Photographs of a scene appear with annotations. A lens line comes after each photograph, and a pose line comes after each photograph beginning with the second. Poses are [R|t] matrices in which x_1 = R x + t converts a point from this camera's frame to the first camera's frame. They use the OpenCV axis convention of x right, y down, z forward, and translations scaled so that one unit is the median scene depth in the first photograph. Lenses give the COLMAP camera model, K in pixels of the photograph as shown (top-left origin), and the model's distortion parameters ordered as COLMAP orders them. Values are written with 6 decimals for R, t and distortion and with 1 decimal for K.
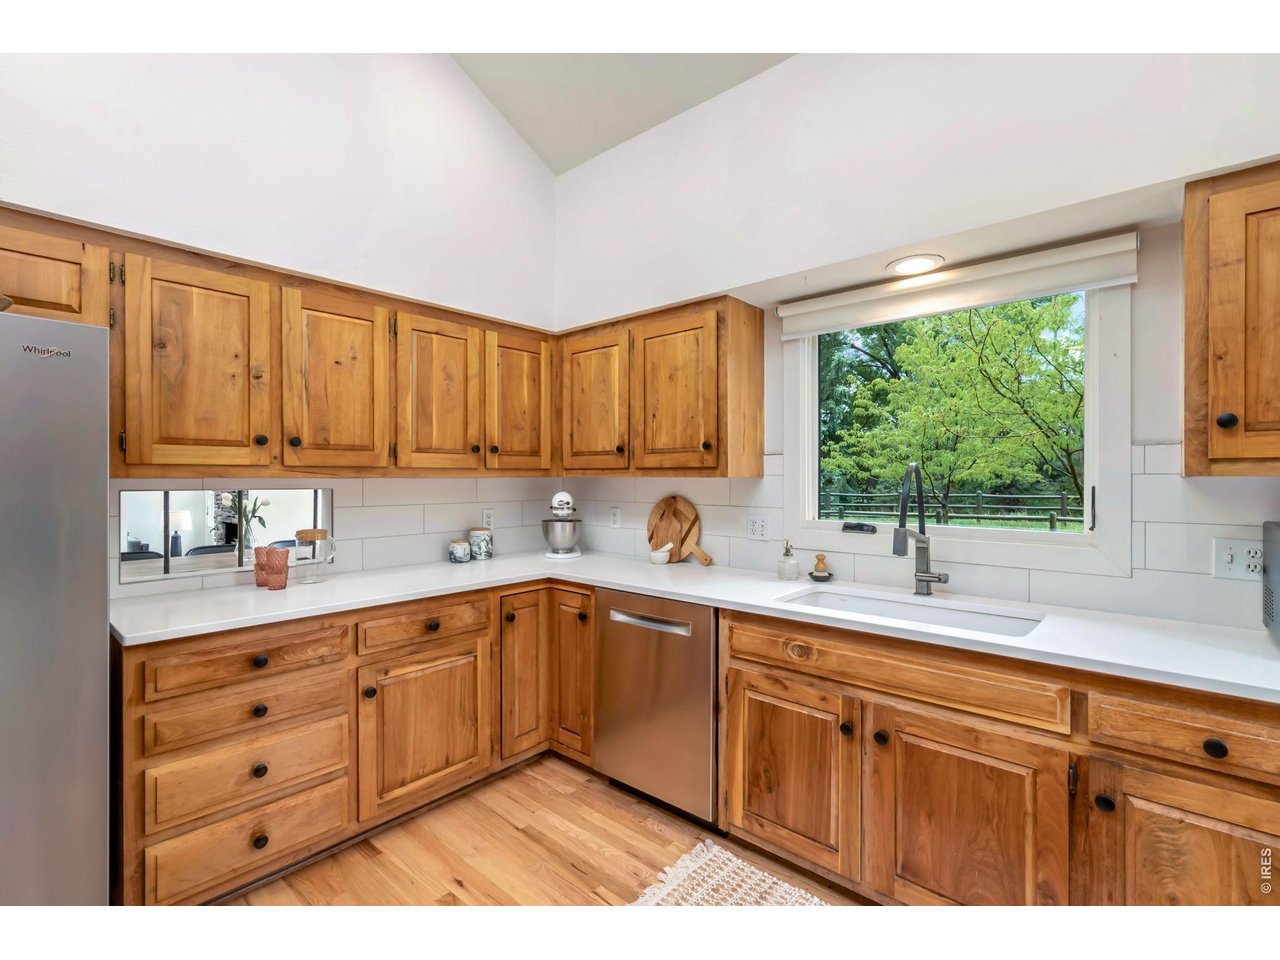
lens RADIAL K [[583.4, 0, 645.9], [0, 583.4, 477.9], [0, 0, 1]] dist [0.000726, -0.000567]
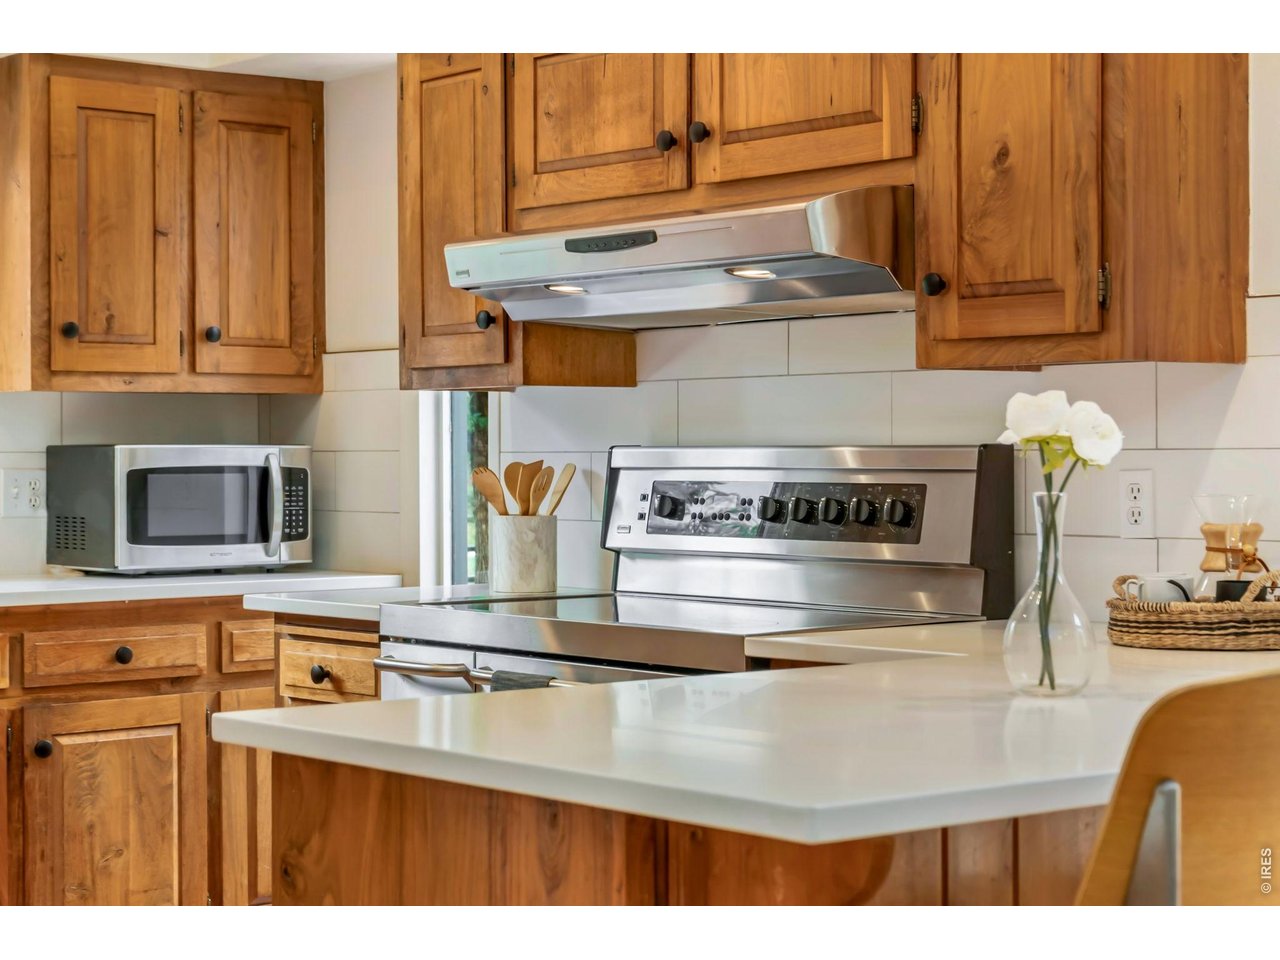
lens RADIAL K [[2362.3, 0, 642.1], [0, 2362.3, 480.1], [0, 0, 1]] dist [0.026481, 0.000000]
pose [[0.136364, -0.013361, 0.990569, -1.454793], [0.003837, 0.999909, 0.012959, 0.052904], [-0.990651, 0.002034, 0.136403, -0.223037]]
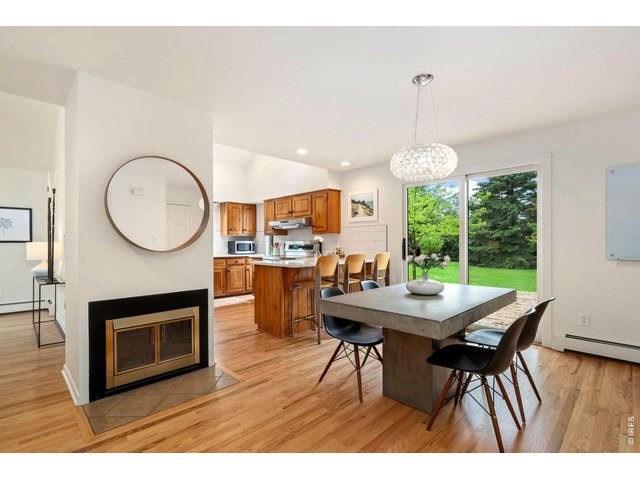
lens RADIAL K [[309.0, 0, 318.7], [0, 309.0, 243.1], [0, 0, 1]] dist [0.002156, 0.000268]
pose [[0.060431, -0.002139, 0.998170, -2.130874], [0.005583, 0.999983, 0.001805, 0.063336], [-0.998157, 0.005464, 0.060442, -0.376876]]
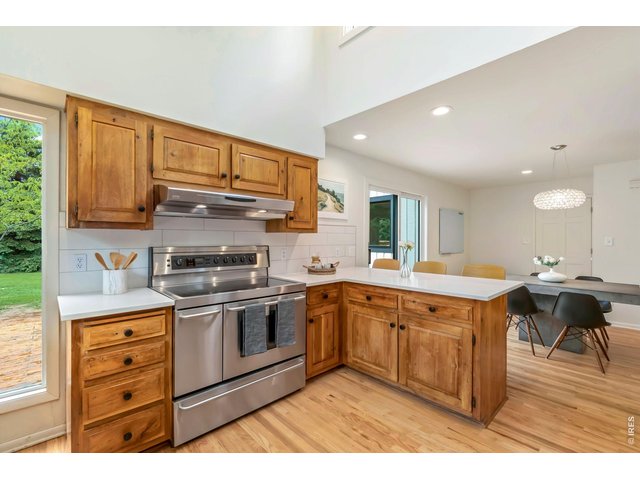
lens RADIAL K [[291.7, 0, 320.5], [0, 291.7, 239.5], [0, 0, 1]] dist [0.000726, -0.000567]
pose [[-0.996467, -0.007669, 0.083629, -0.094147], [-0.007331, 0.999964, 0.004348, 0.020013], [-0.083659, 0.003719, -0.996487, 0.893266]]
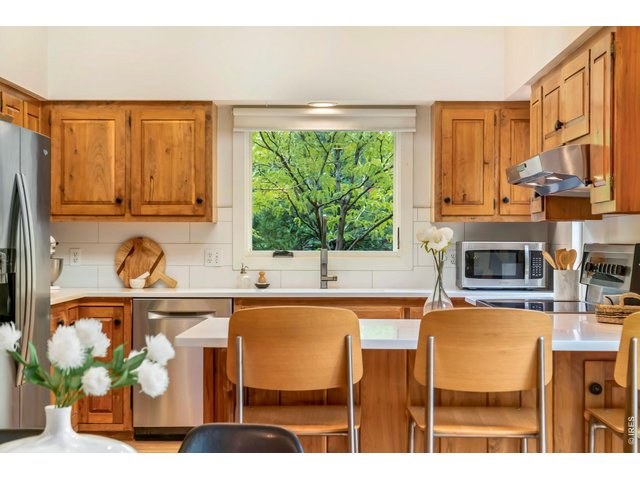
lens RADIAL K [[1181.1, 0, 320.4], [0, 1181.1, 236.6], [0, 0, 1]] dist [0.026481, 0.000000]
pose [[0.750632, 0.002342, 0.660716, -1.604157], [-0.000529, 0.999996, -0.002944, 0.043329], [-0.660720, 0.001860, 0.750630, -1.421348]]
